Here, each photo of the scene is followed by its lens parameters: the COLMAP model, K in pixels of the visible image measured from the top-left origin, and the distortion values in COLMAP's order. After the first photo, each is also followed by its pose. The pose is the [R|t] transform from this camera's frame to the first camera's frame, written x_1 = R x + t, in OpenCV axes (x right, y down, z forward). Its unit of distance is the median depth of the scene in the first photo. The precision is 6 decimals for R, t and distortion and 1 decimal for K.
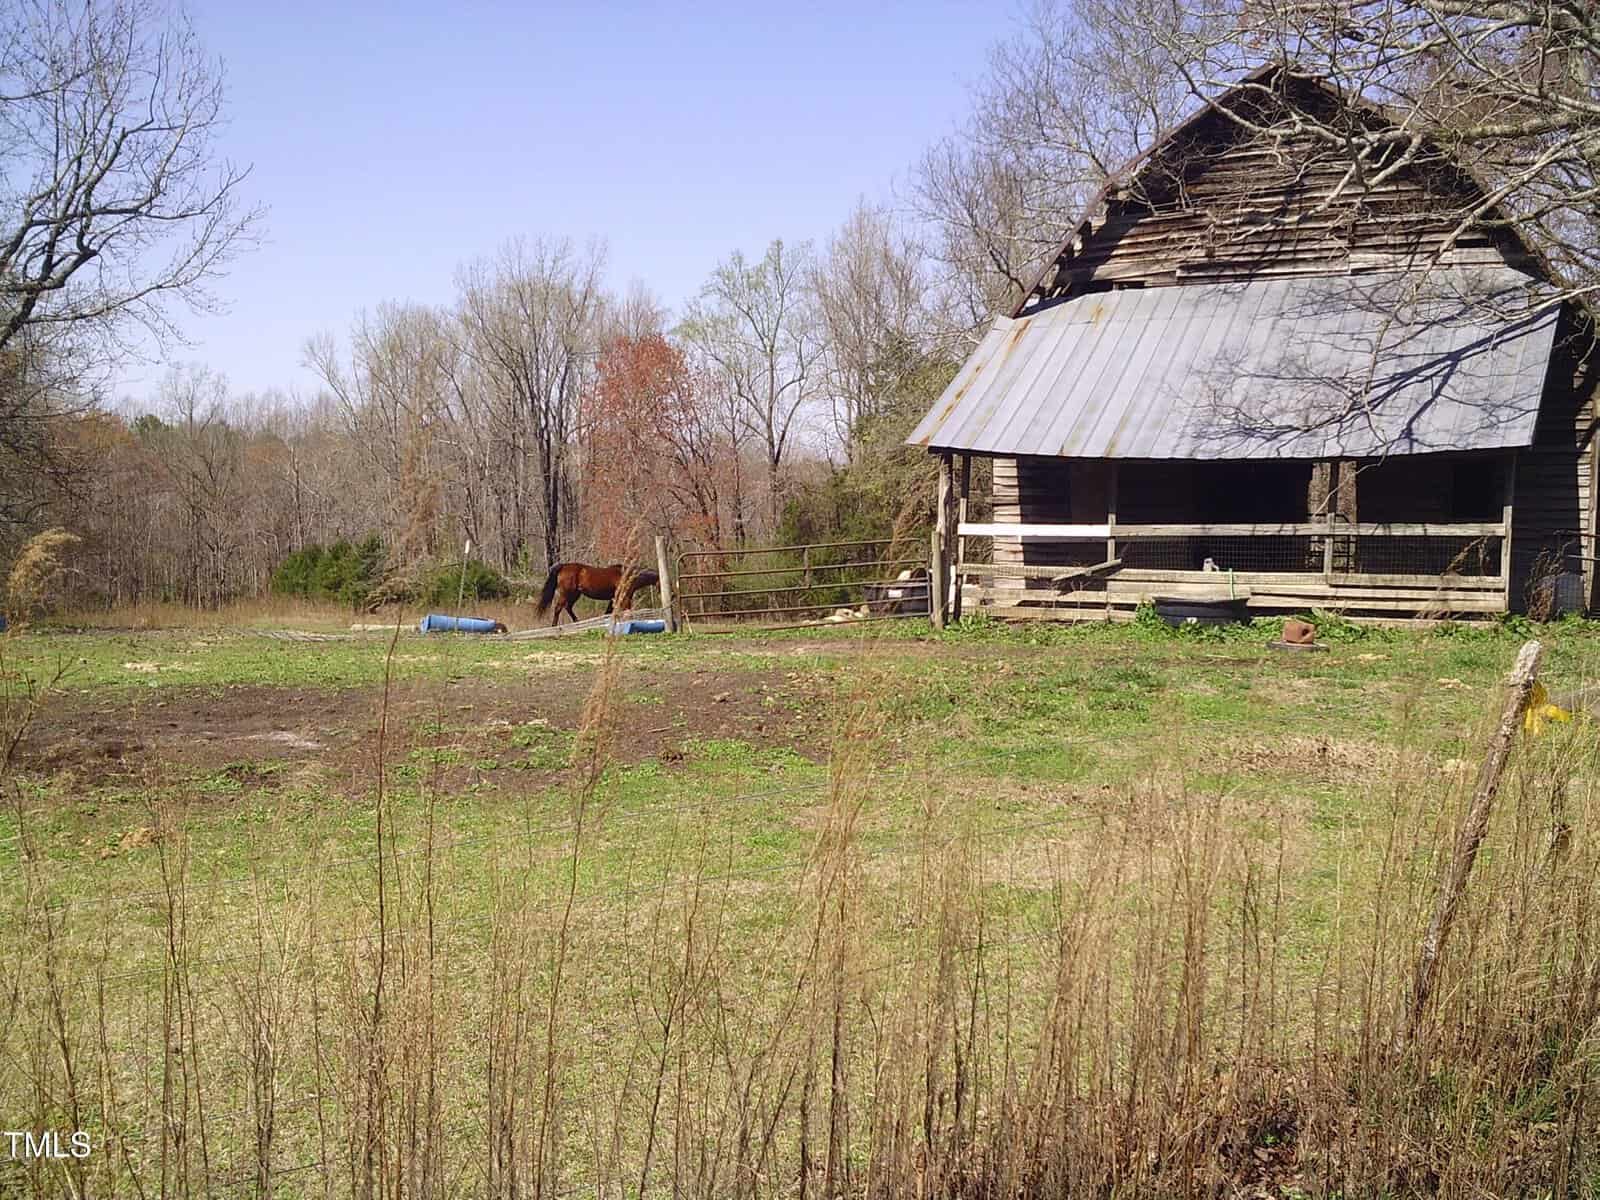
lens RADIAL K [[1784.9, 0, 865.6], [0, 1784.9, 638.8], [0, 0, 1]] dist [0.184806, -0.435355]
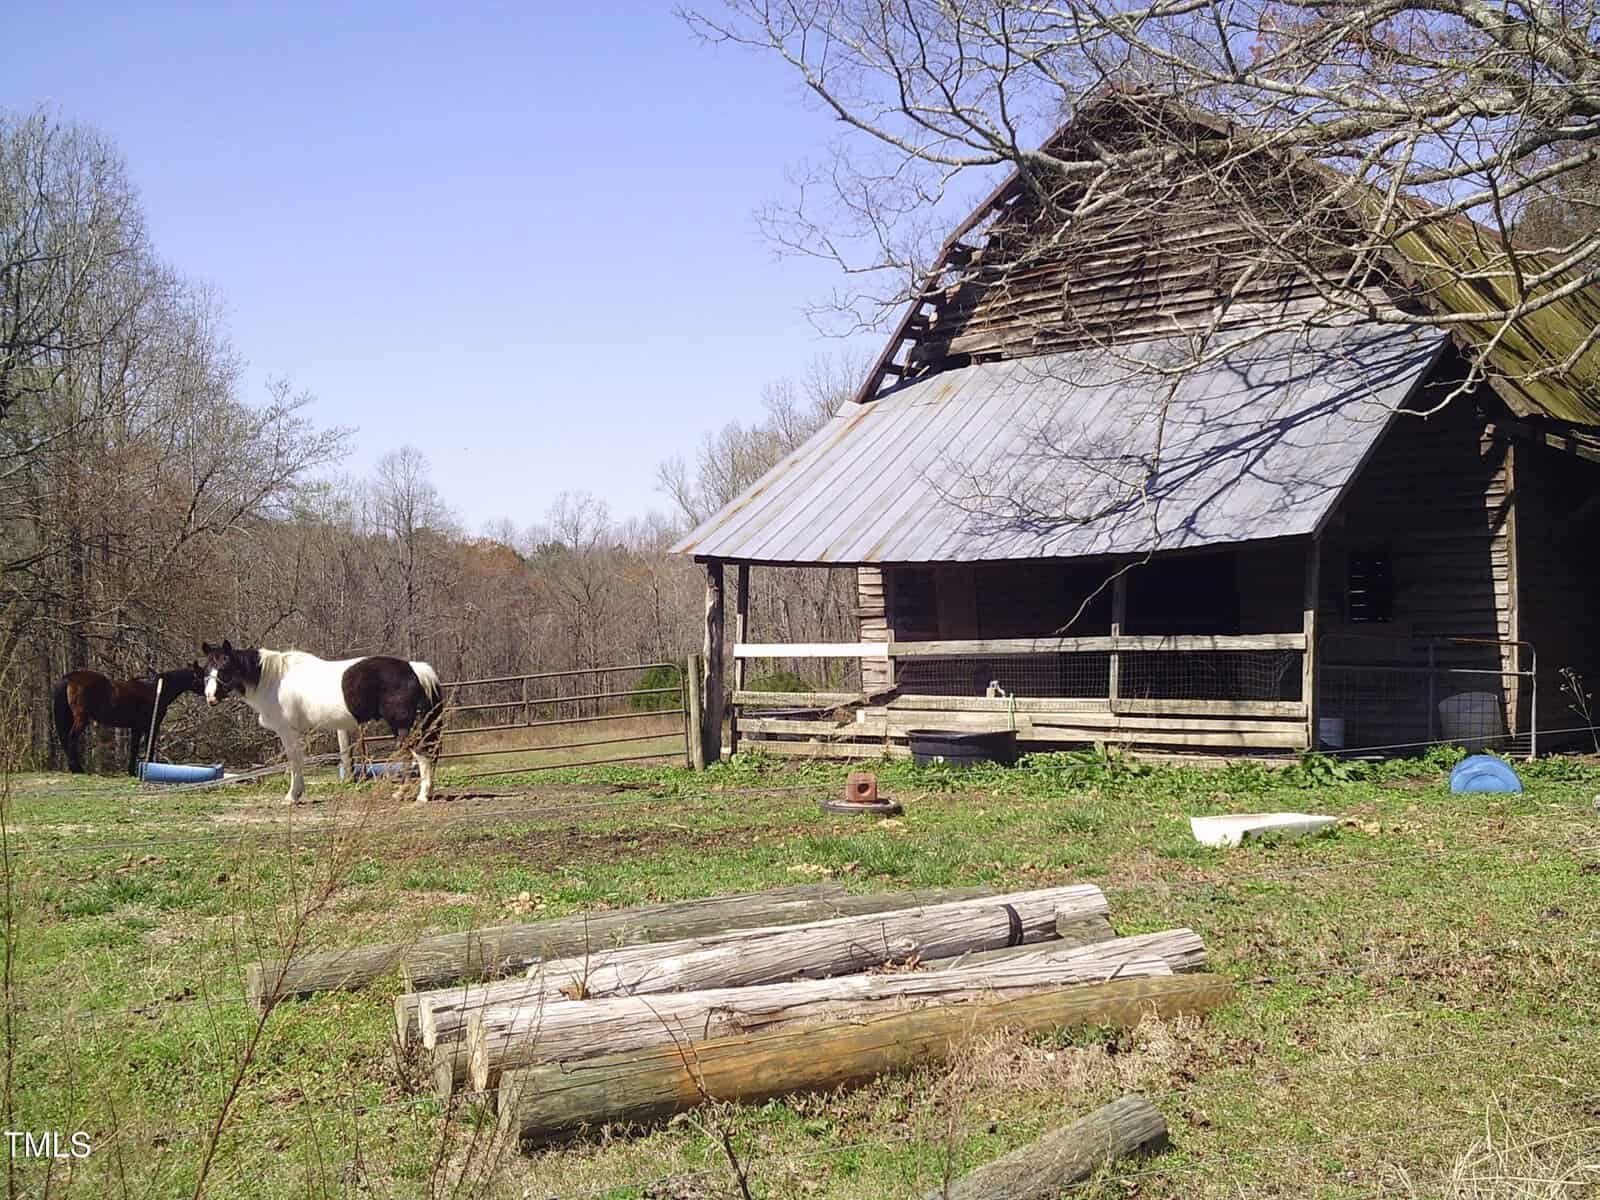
lens RADIAL K [[1784.9, 0, 865.6], [0, 1784.9, 638.8], [0, 0, 1]] dist [0.184806, -0.435355]
pose [[0.979261, -0.024793, -0.201080, 0.255758], [0.012978, 0.998122, -0.059867, -0.013766], [0.202186, 0.056016, 0.977744, 0.165085]]
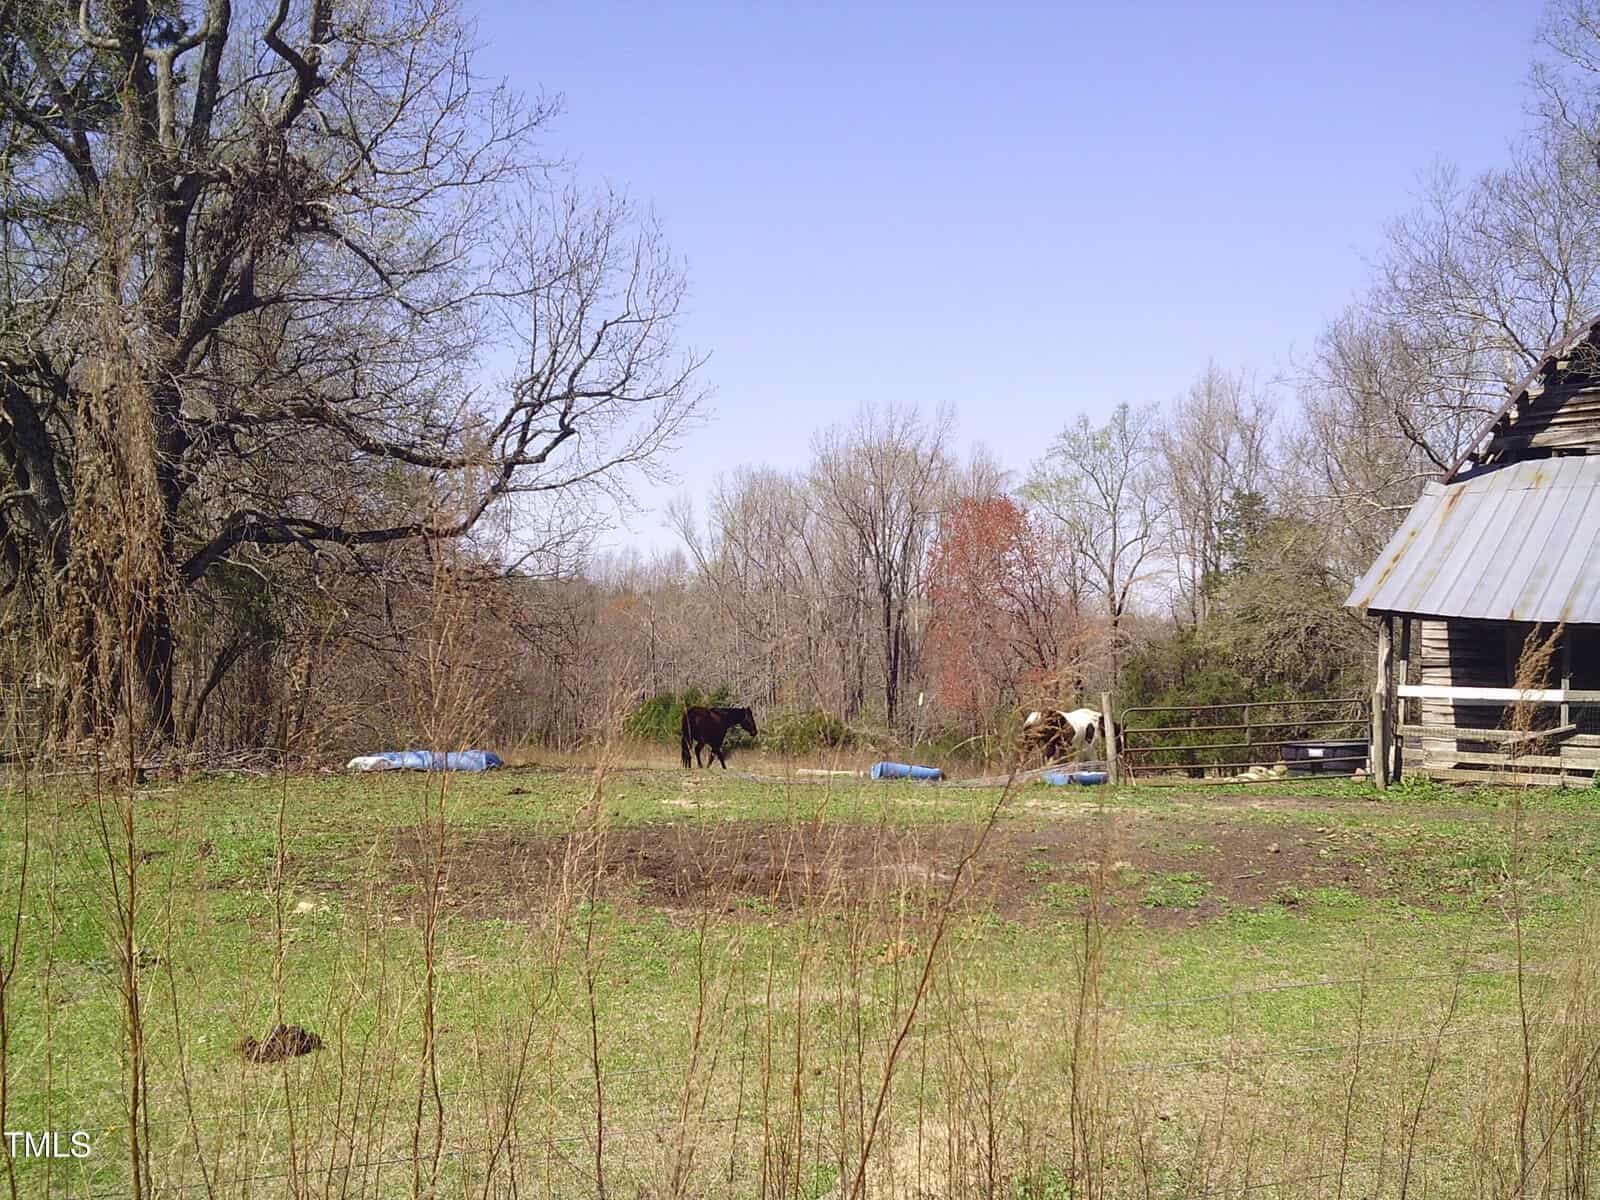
lens RADIAL K [[1784.9, 0, 865.6], [0, 1784.9, 638.8], [0, 0, 1]] dist [0.184806, -0.435355]
pose [[0.986921, 0.012647, -0.160706, -0.076448], [-0.026243, 0.996224, -0.082763, 0.001720], [0.159053, 0.085898, 0.983526, -0.051060]]
